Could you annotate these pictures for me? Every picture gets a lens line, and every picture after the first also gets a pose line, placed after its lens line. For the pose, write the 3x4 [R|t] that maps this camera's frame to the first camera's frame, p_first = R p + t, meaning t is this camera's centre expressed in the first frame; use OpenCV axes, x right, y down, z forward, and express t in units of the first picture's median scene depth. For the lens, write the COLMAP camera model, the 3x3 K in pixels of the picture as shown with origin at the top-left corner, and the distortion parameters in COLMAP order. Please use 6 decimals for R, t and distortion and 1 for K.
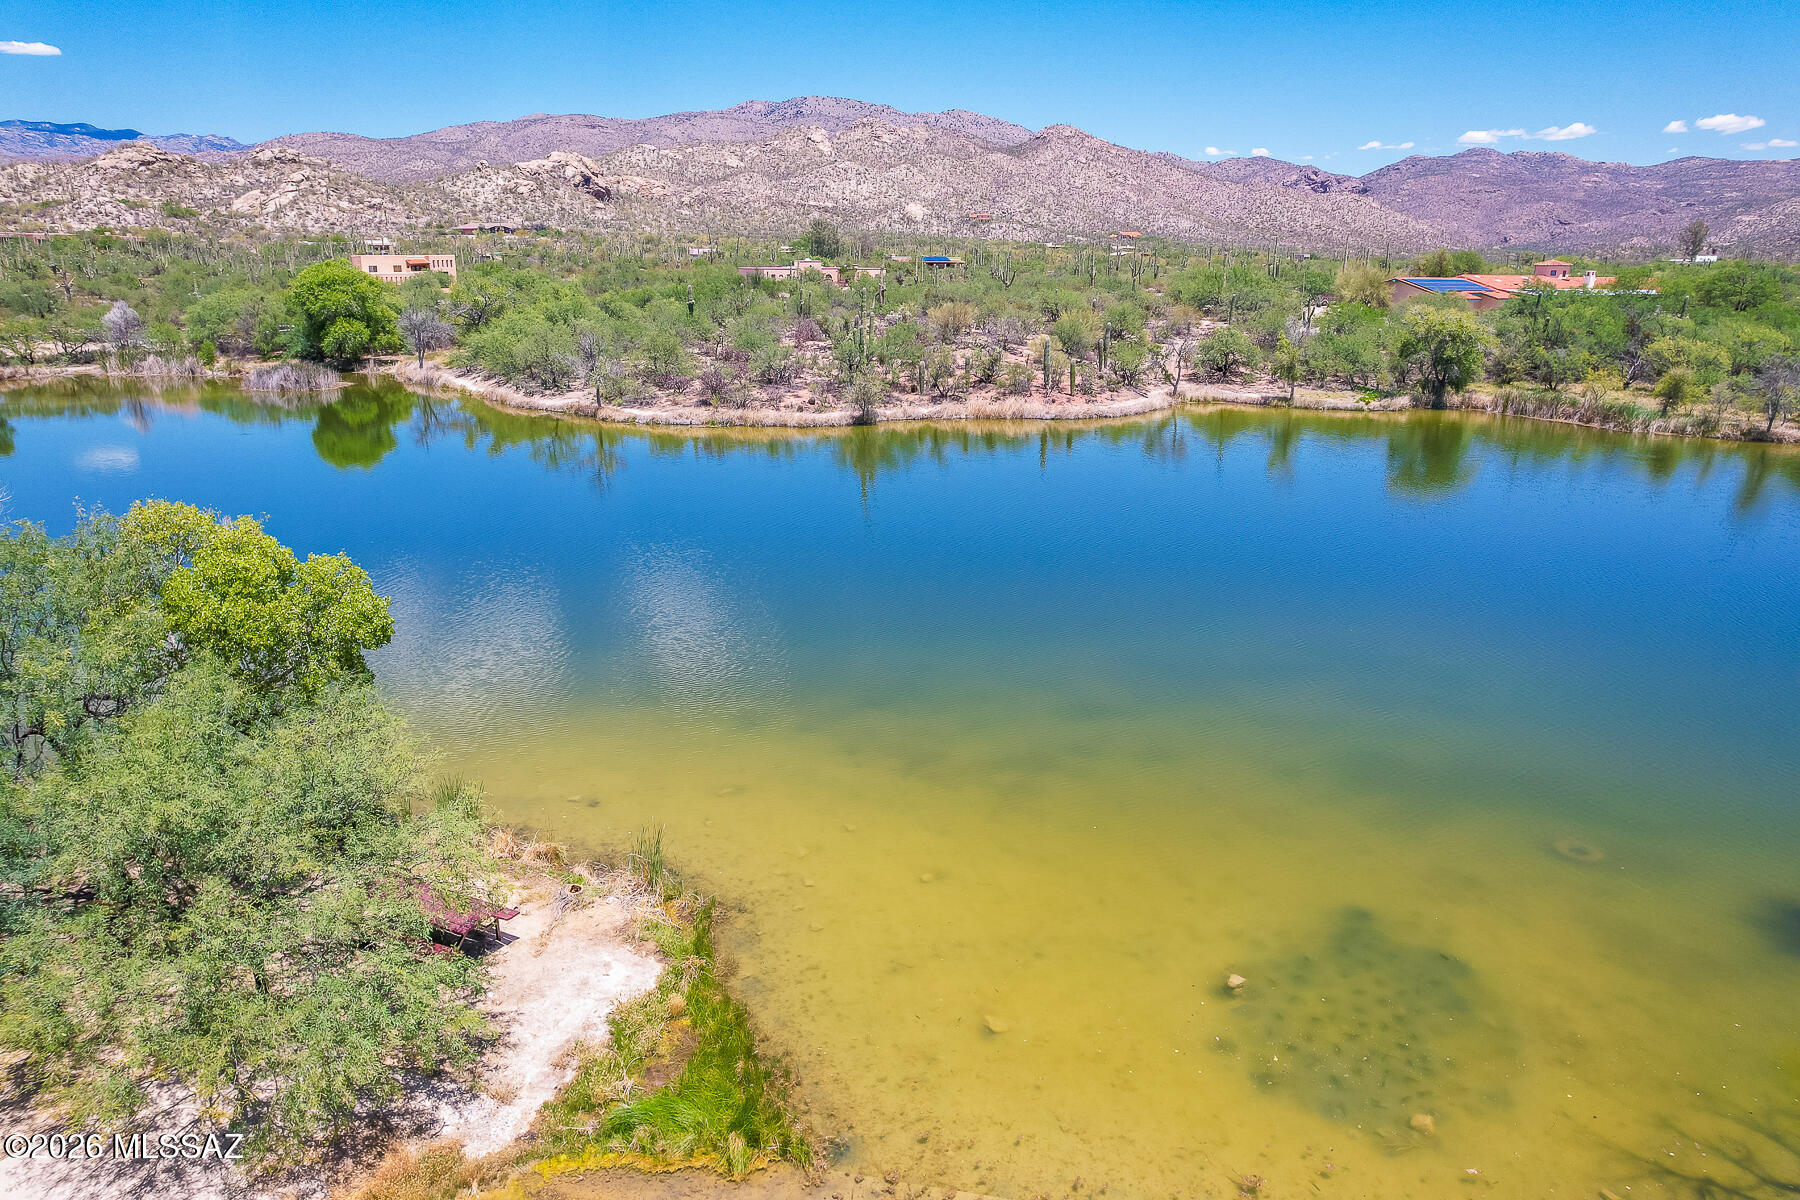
lens RADIAL K [[1153.2, 0, 901.5], [0, 1153.2, 601.3], [0, 0, 1]] dist [-0.083296, 0.075584]
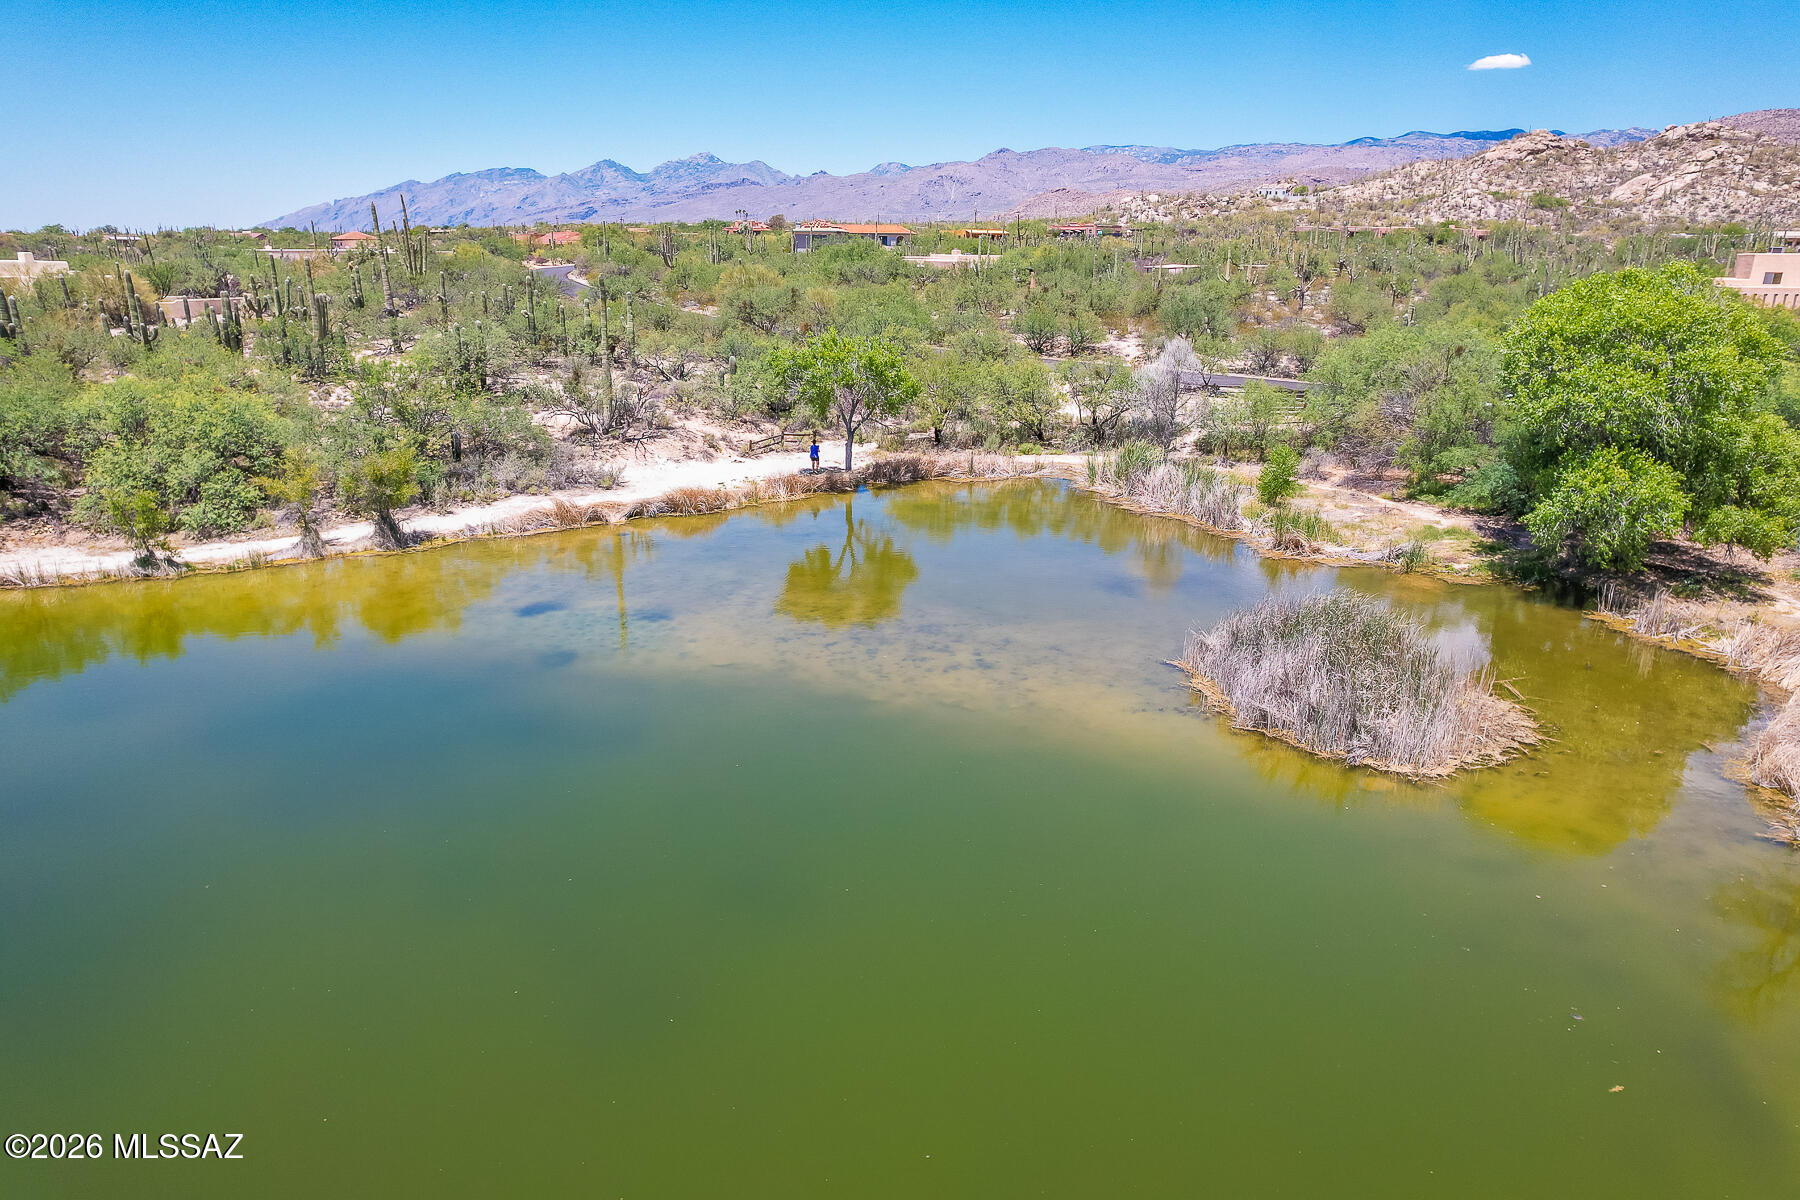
lens RADIAL K [[1147.1, 0, 910.8], [0, 1147.1, 601.3], [0, 0, 1]] dist [-0.080532, 0.072775]
pose [[0.492390, 0.255426, -0.832051, -0.065692], [-0.251452, 0.956952, 0.144965, -0.043107], [0.833261, 0.137841, 0.535421, 0.139383]]
